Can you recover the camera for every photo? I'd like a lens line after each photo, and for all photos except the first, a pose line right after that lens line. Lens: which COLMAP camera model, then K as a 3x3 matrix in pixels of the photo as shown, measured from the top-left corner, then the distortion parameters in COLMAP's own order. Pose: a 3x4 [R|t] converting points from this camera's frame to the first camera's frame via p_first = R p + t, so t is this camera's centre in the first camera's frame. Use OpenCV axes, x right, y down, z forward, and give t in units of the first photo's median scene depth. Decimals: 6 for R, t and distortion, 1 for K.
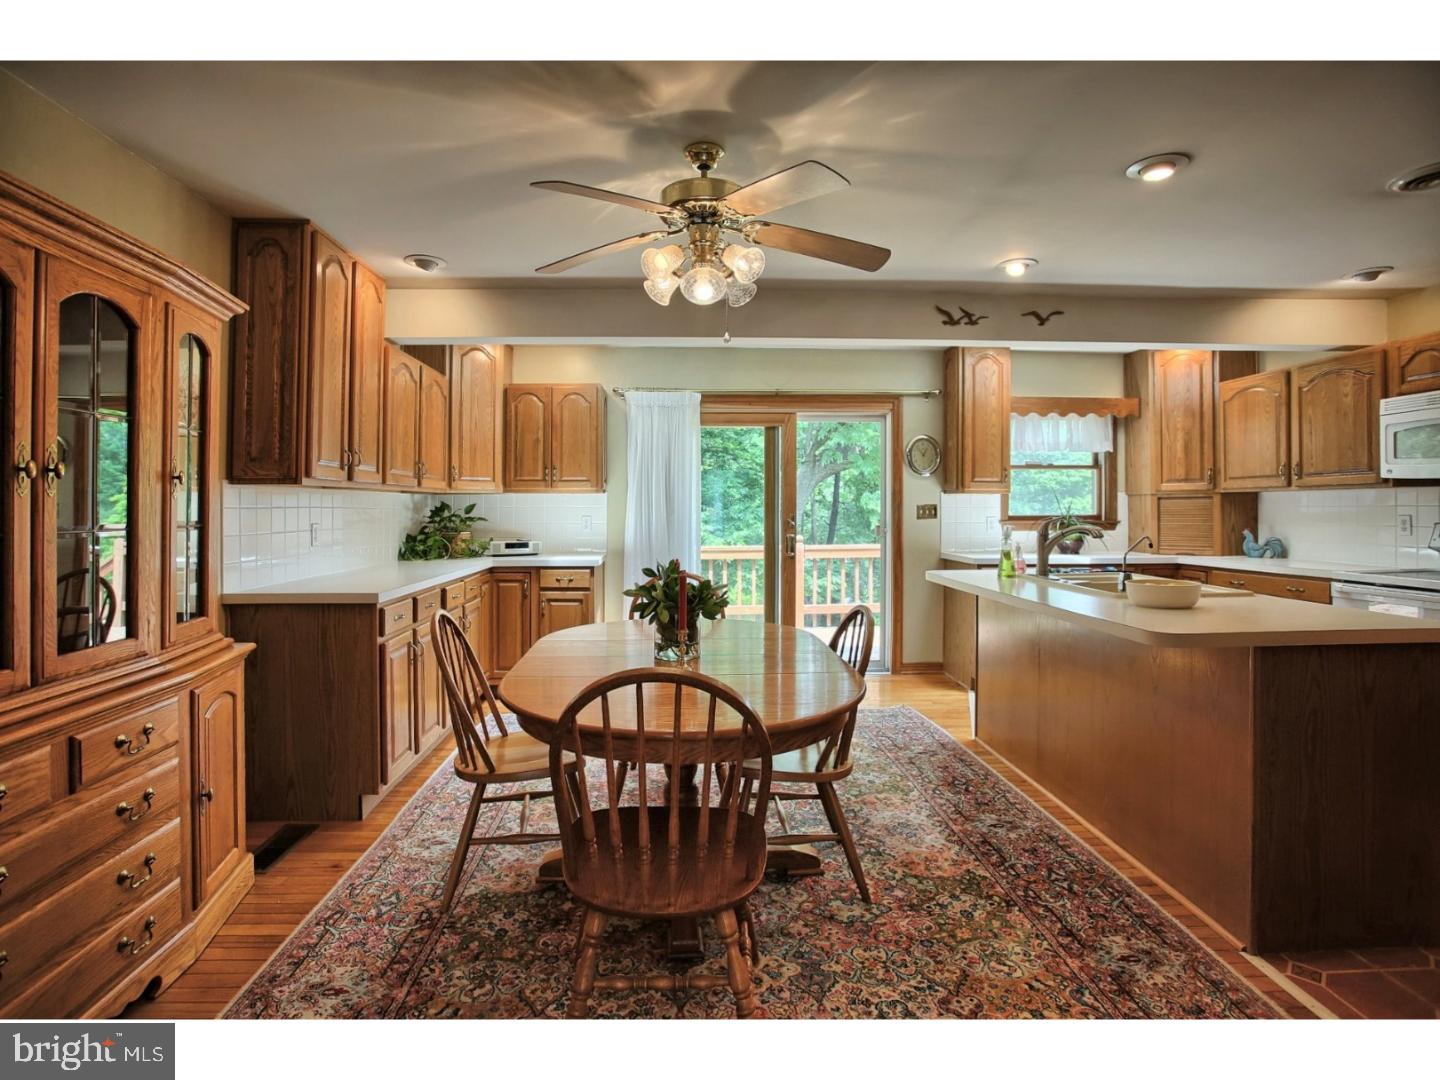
lens RADIAL K [[760.4, 0, 710.7], [0, 760.4, 538.0], [0, 0, 1]] dist [-0.015053, 0.002999]
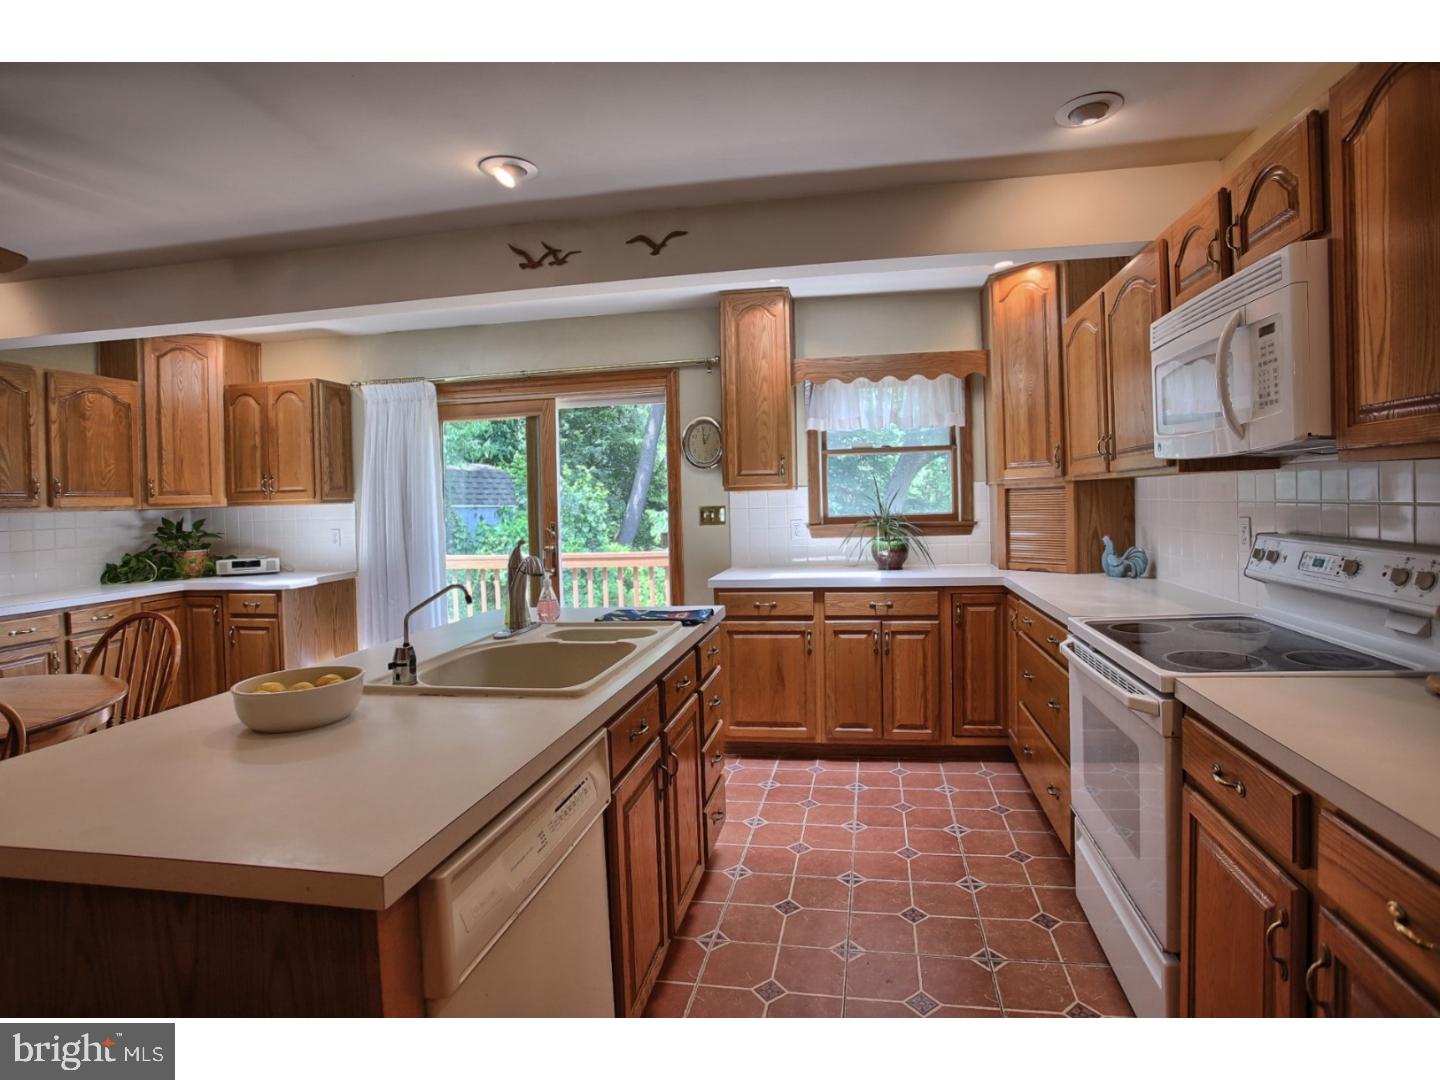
lens RADIAL K [[760.4, 0, 726.3], [0, 760.4, 537.0], [0, 0, 1]] dist [-0.015053, 0.002999]
pose [[0.971223, -0.014608, -0.237725, 0.518012], [0.018927, 0.999694, 0.015899, -0.026010], [0.237420, -0.019941, 0.971202, 0.264303]]
